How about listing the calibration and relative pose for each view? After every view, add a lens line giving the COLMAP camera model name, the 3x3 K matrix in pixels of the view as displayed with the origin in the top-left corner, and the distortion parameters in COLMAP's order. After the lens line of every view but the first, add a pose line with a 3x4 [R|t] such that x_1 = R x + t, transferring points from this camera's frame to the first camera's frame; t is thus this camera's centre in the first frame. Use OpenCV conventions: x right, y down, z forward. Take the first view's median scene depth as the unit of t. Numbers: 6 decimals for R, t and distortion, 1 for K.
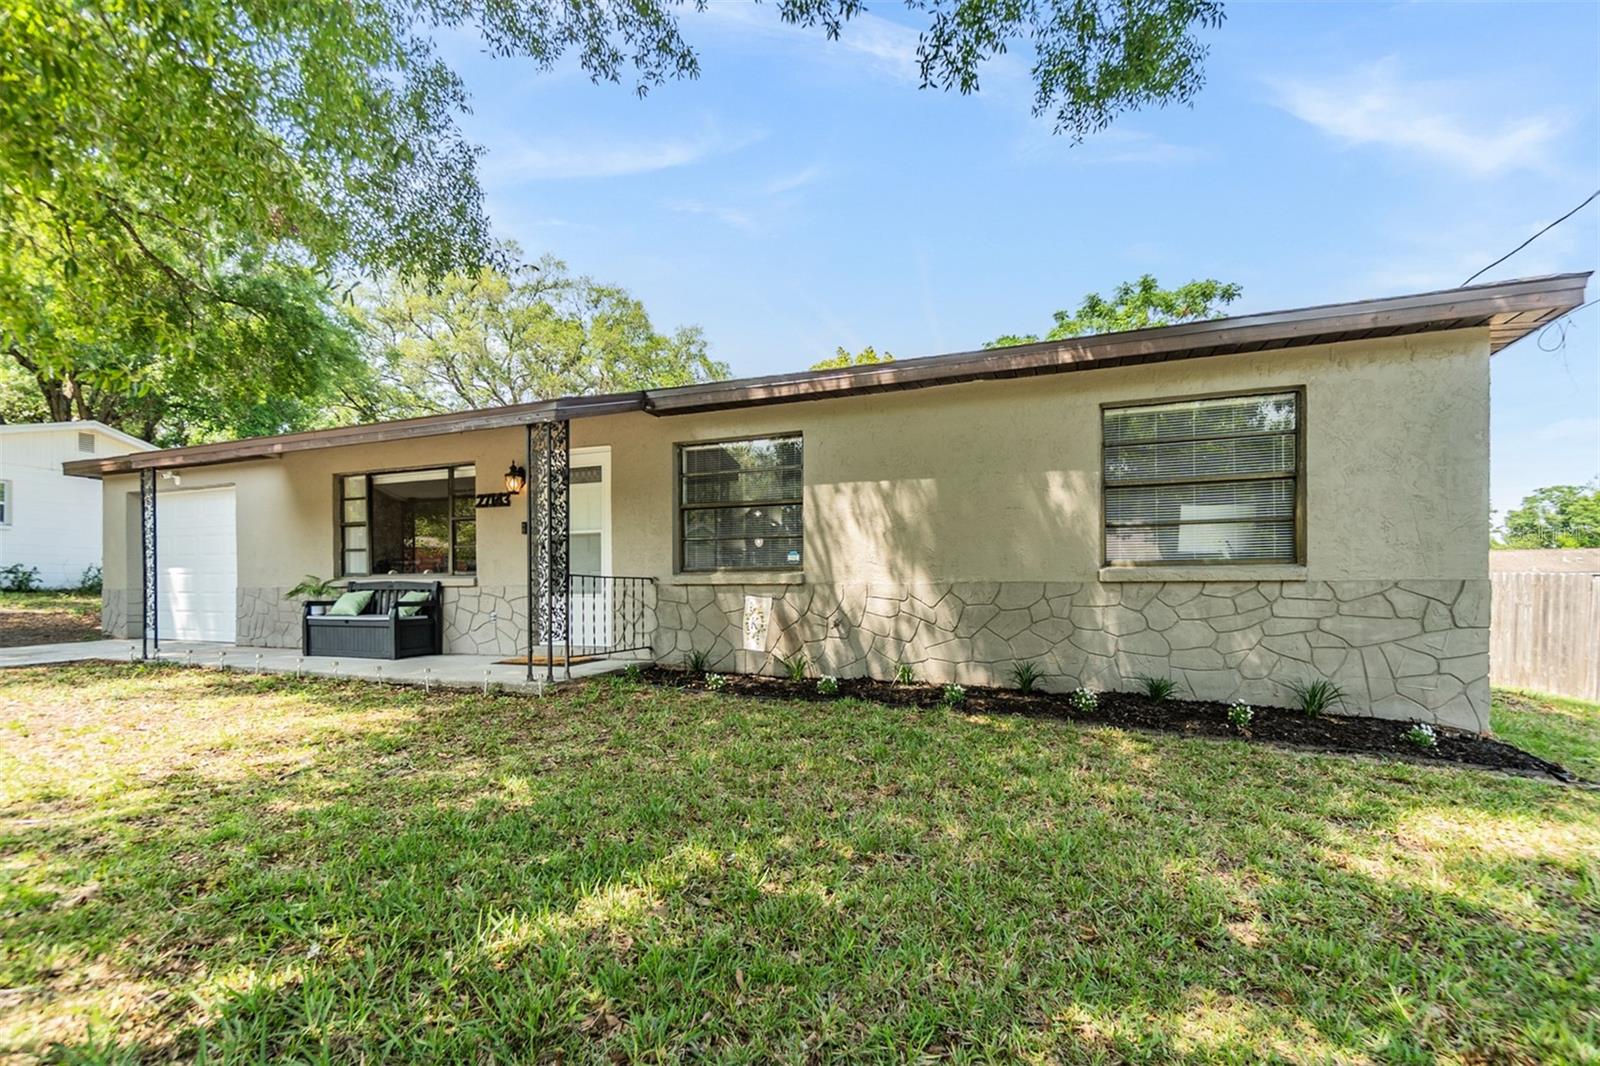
lens RADIAL K [[697.1, 0, 772.8], [0, 697.1, 577.0], [0, 0, 1]] dist [-0.005431, -0.000294]
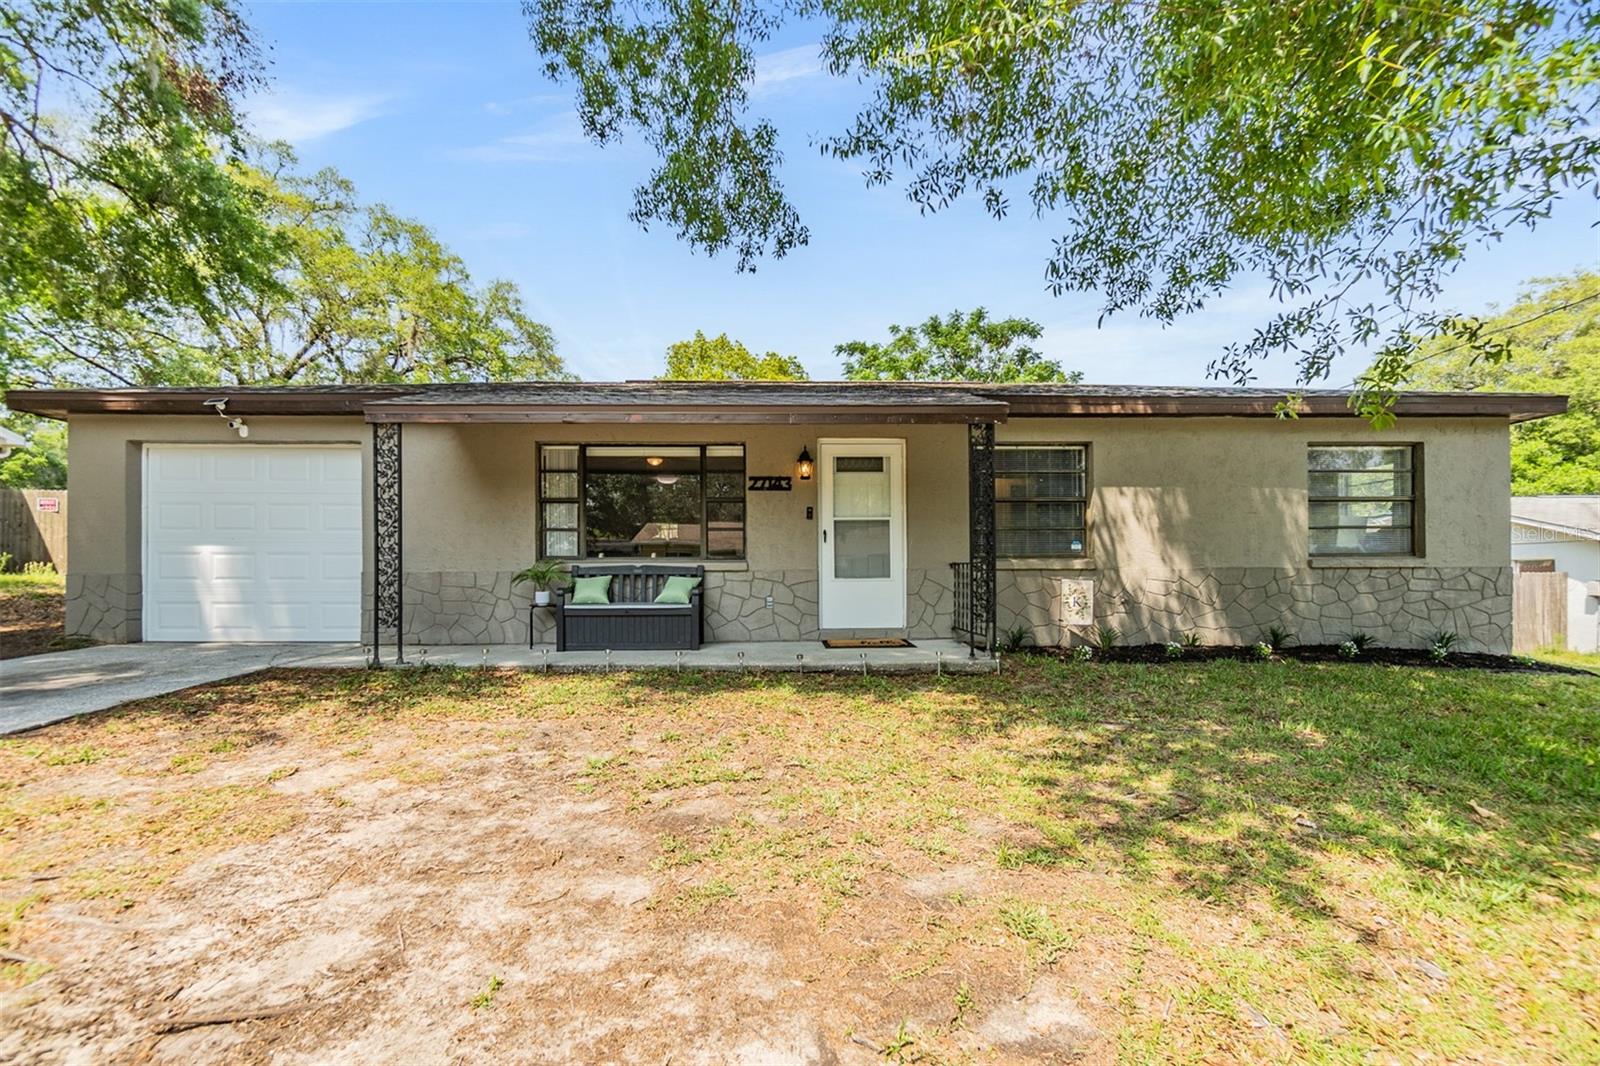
lens RADIAL K [[697.1, 0, 794.7], [0, 697.1, 545.0], [0, 0, 1]] dist [-0.005431, -0.000294]
pose [[0.917228, 0.011302, 0.398201, -0.781347], [-0.005726, 0.999868, -0.015188, -0.008671], [-0.398320, 0.011651, 0.917172, 0.087340]]
